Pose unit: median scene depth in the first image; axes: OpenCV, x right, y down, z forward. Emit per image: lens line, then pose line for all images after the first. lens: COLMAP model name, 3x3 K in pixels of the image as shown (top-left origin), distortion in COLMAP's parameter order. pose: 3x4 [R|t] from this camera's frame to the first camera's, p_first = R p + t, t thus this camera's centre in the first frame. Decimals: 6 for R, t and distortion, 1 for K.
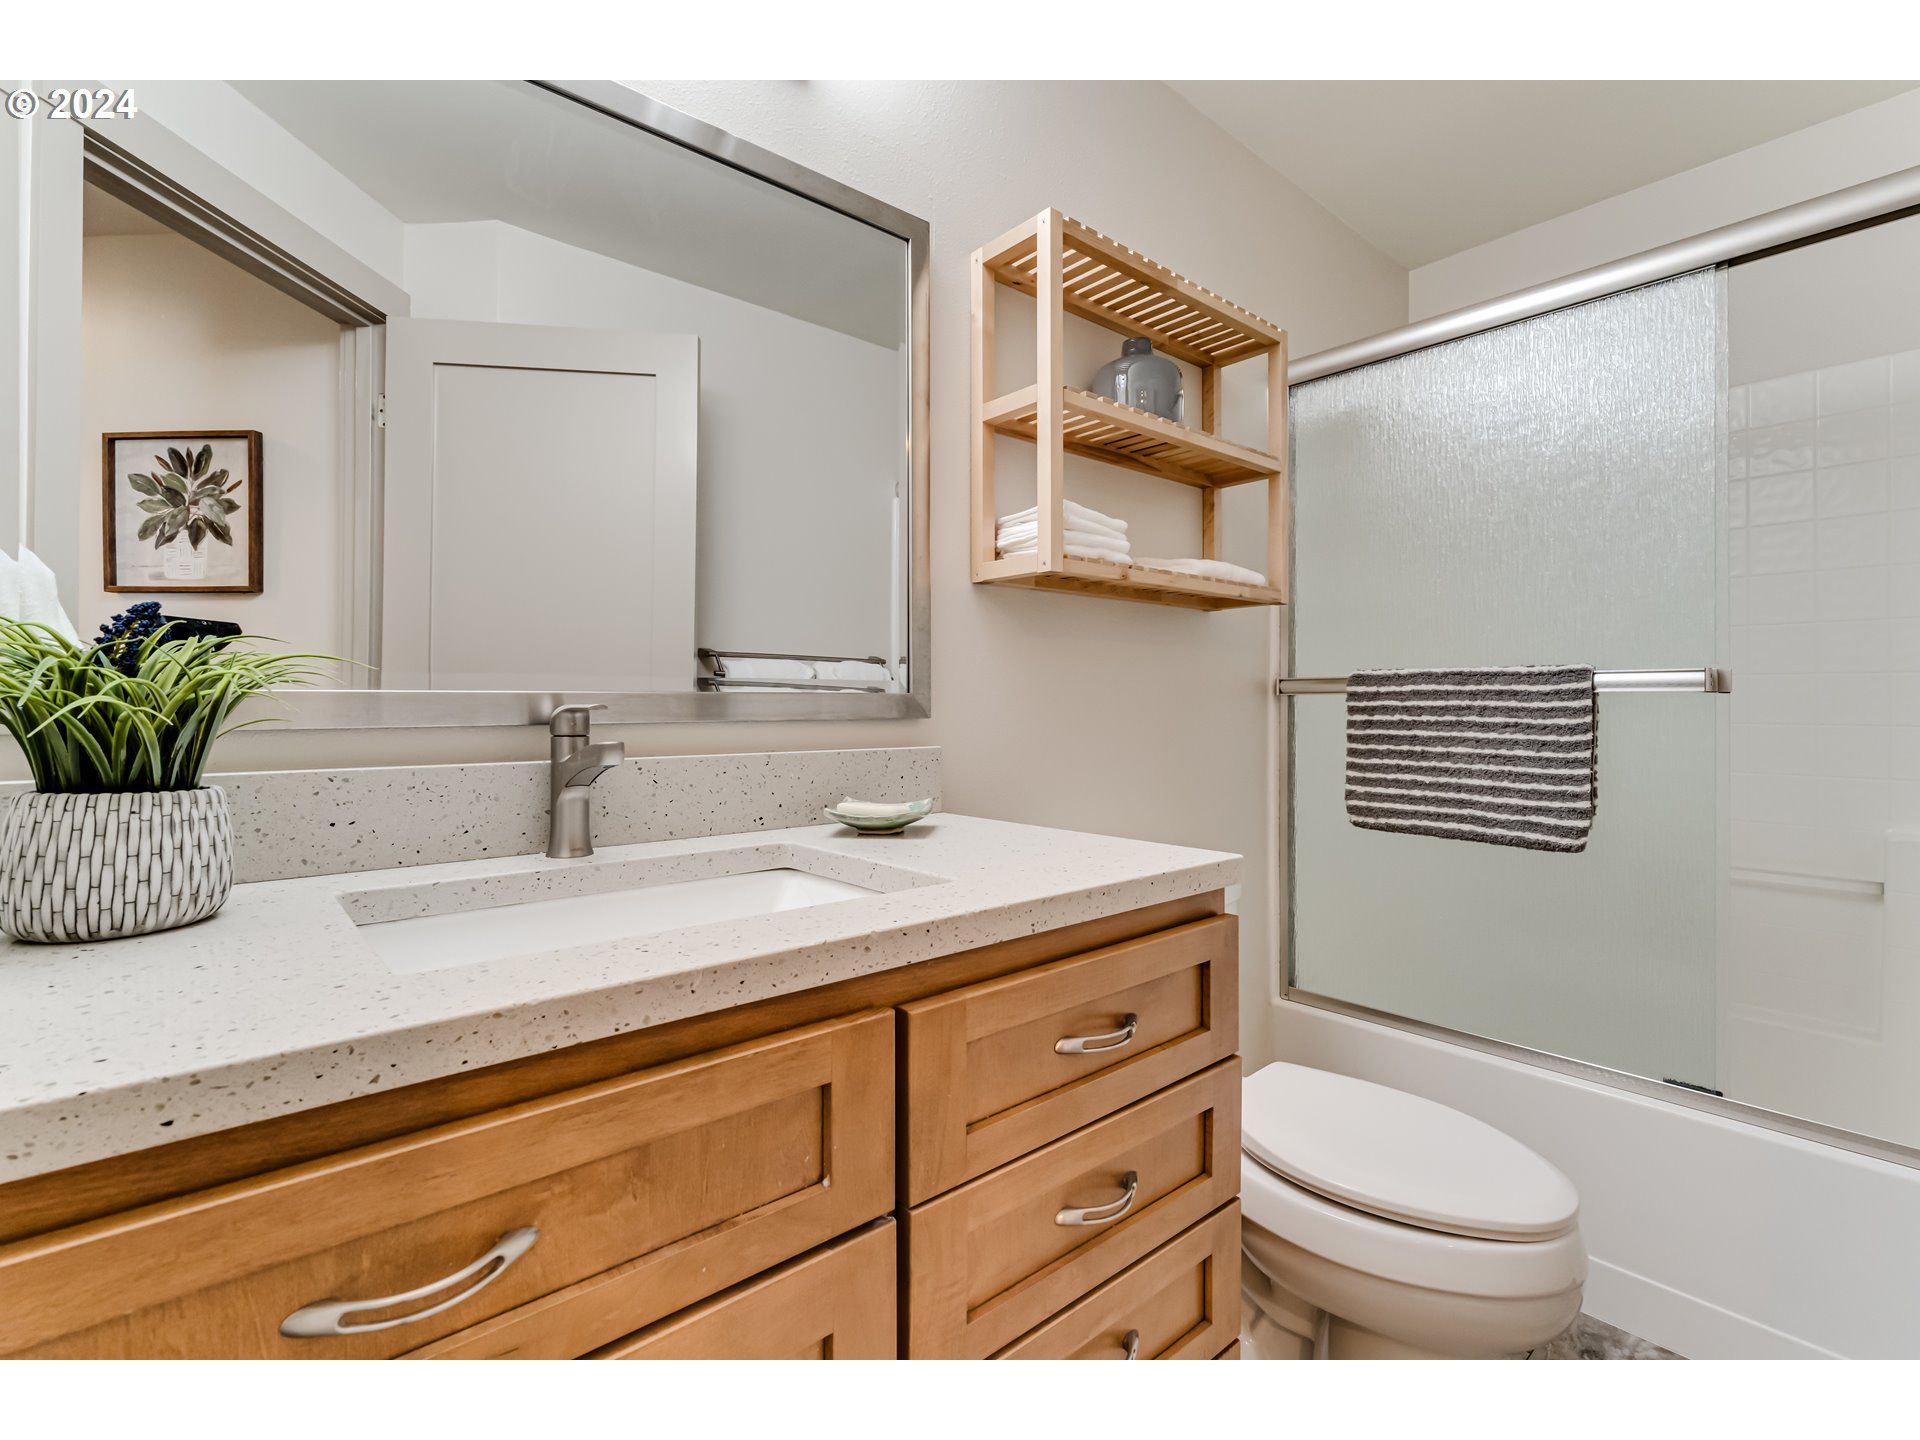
lens RADIAL K [[922.6, 0, 951.5], [0, 922.6, 713.6], [0, 0, 1]] dist [-0.001844, 0.000850]
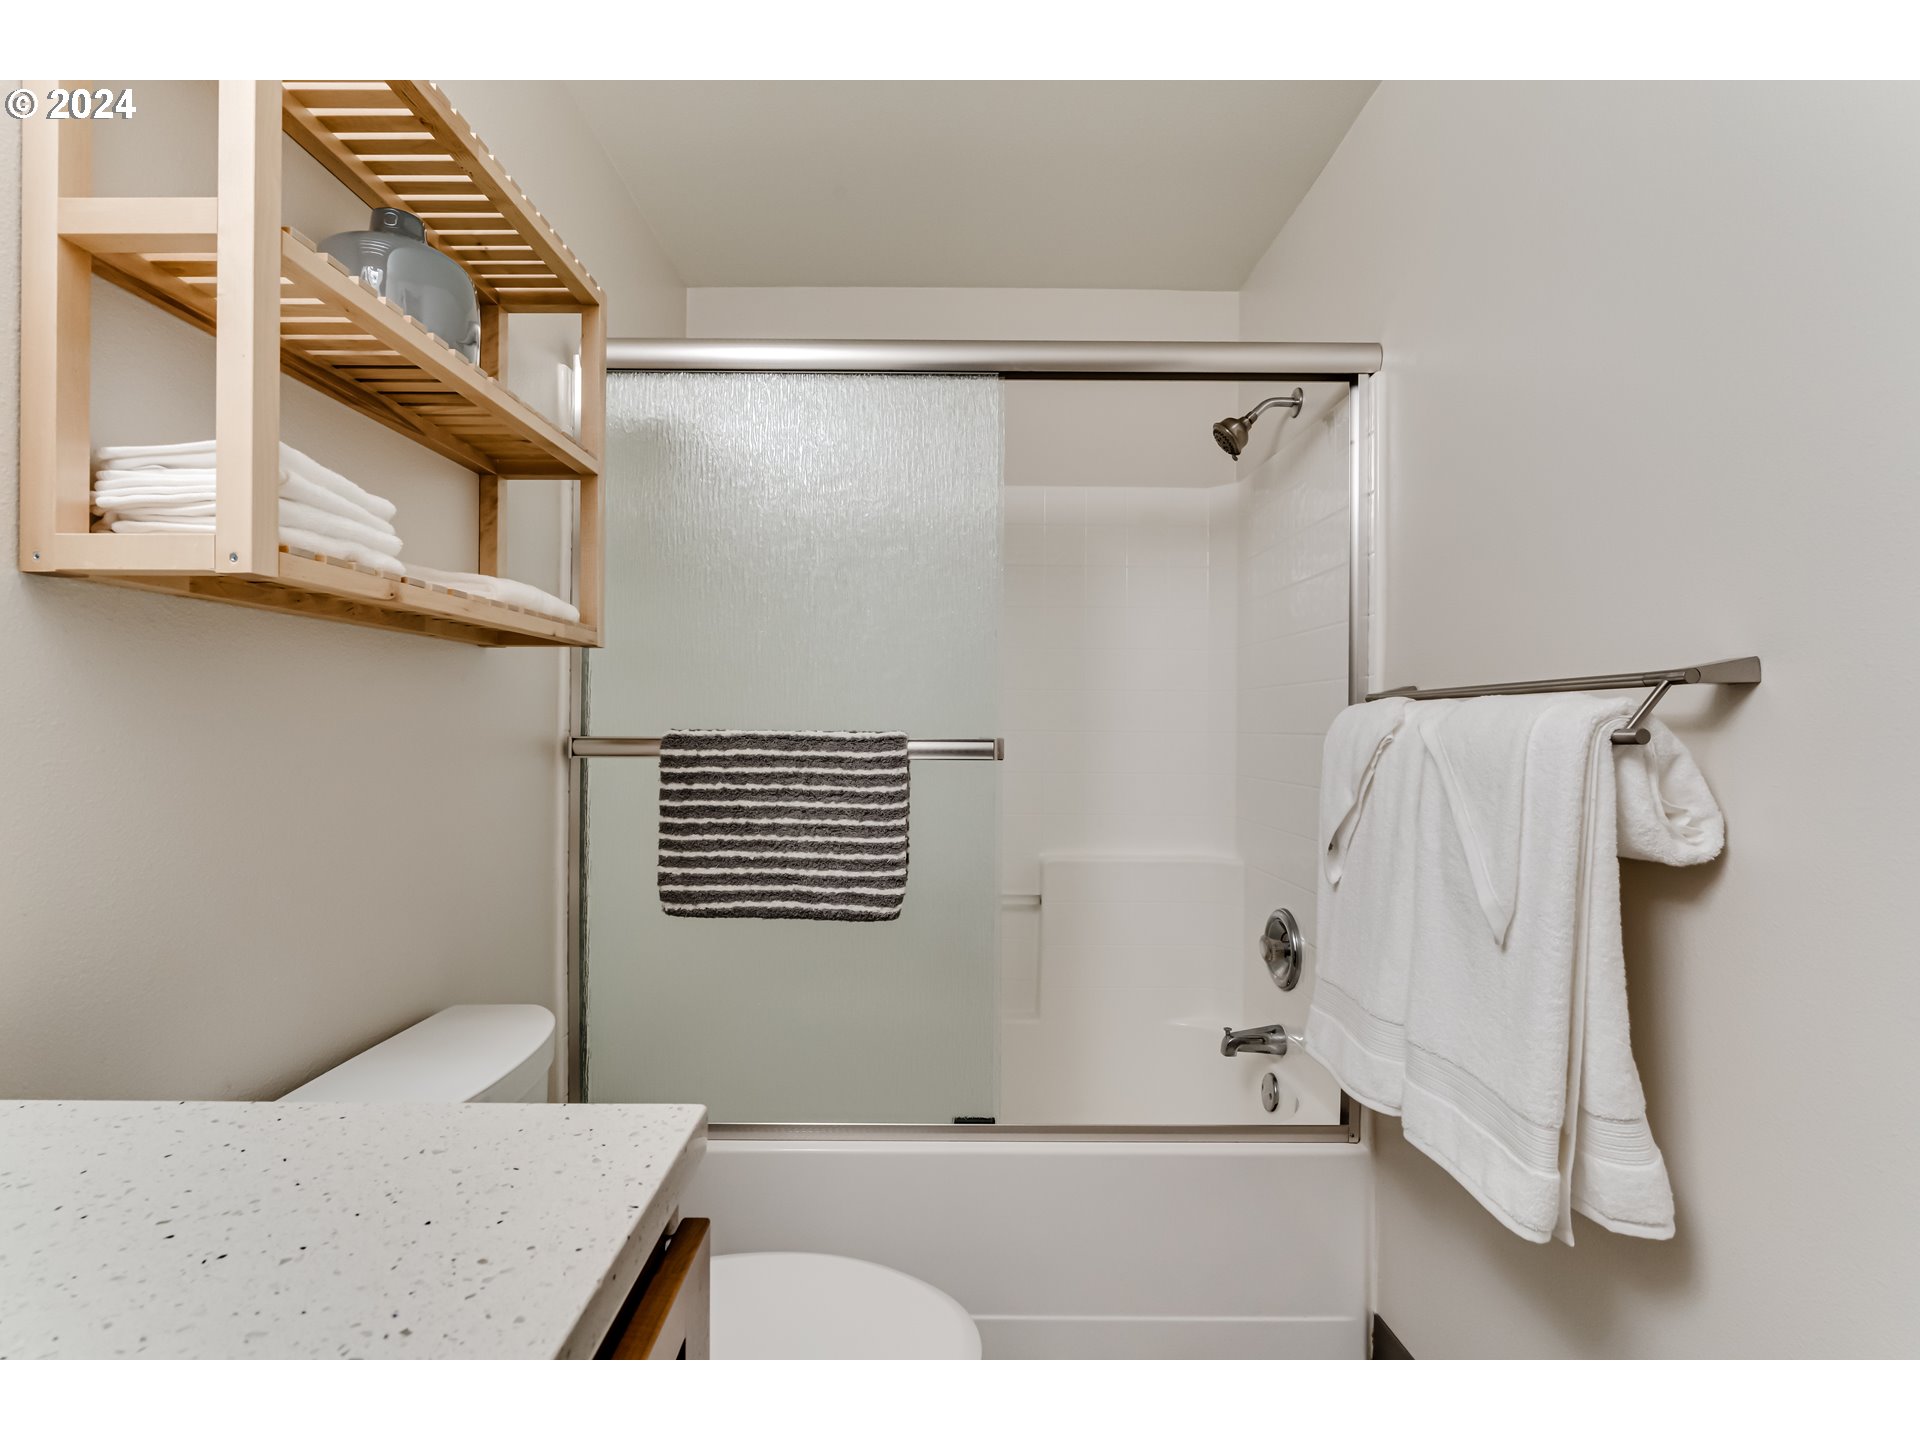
lens RADIAL K [[922.6, 0, 999.8], [0, 922.6, 732.3], [0, 0, 1]] dist [-0.001844, 0.000850]
pose [[0.643464, 0.003522, 0.765468, -0.013549], [-0.001651, 0.999993, -0.003213, -0.048839], [-0.765475, 0.000804, 0.643465, 0.263585]]
